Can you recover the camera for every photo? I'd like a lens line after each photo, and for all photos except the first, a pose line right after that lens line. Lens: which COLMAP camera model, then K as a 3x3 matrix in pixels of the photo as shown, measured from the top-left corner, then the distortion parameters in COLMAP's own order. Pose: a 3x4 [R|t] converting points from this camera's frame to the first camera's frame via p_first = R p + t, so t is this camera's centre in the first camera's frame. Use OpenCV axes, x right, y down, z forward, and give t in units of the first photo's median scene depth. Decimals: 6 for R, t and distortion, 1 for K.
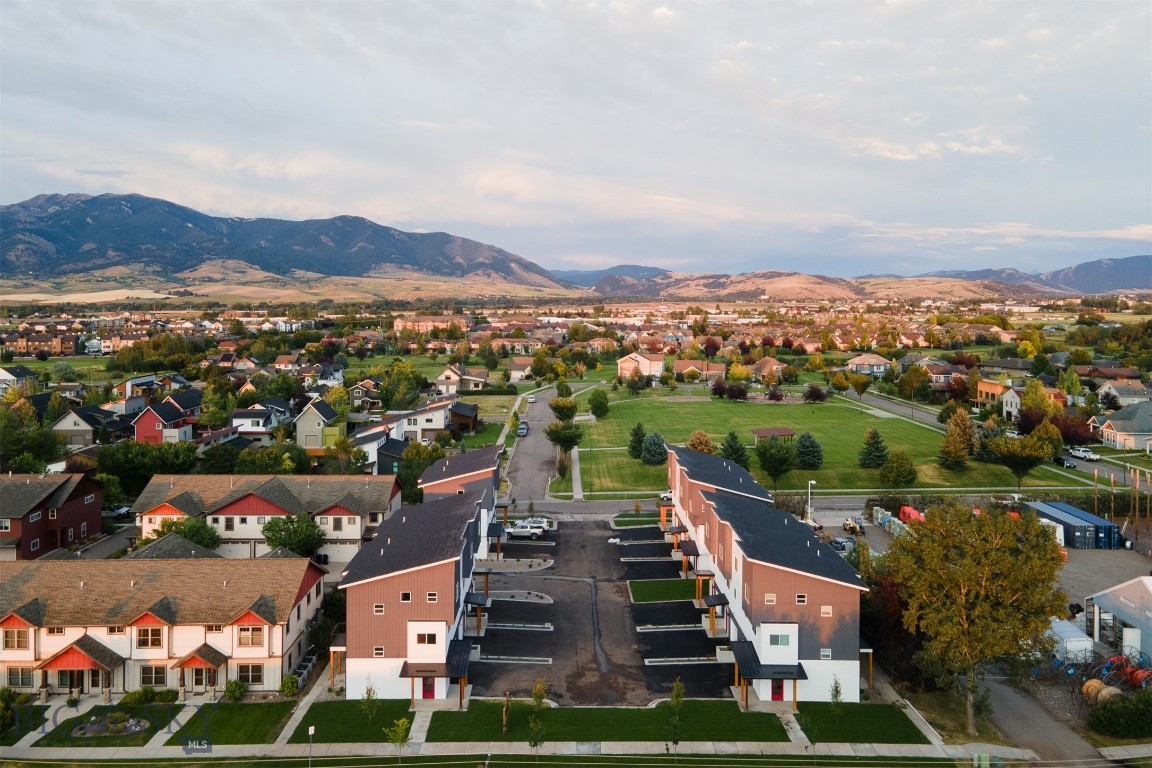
lens RADIAL K [[867.8, 0, 567.1], [0, 867.8, 325.0], [0, 0, 1]] dist [0.023780, 0.040947]
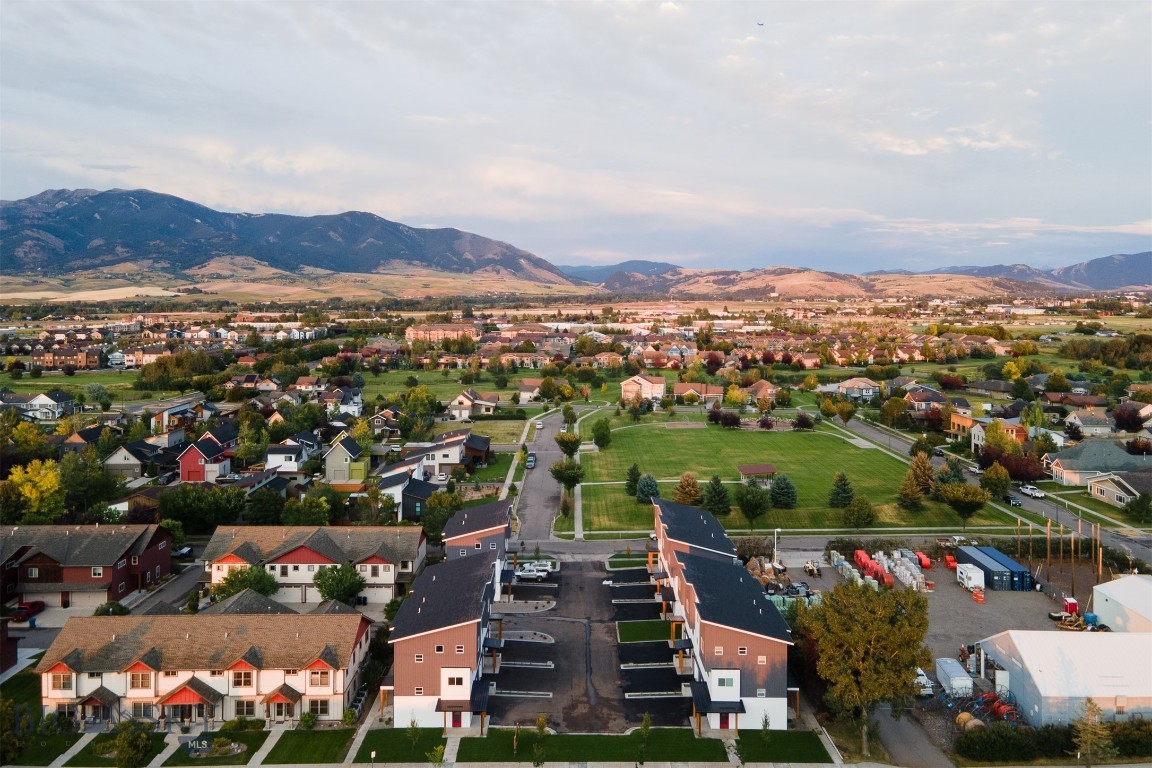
lens RADIAL K [[875.0, 0, 576.5], [0, 875.0, 320.7], [0, 0, 1]] dist [0.020892, 0.047291]
pose [[1.000000, 0.000777, -0.000278, 0.008590], [-0.000776, 0.999998, 0.001935, -0.078205], [0.000280, -0.001935, 0.999998, -0.135405]]
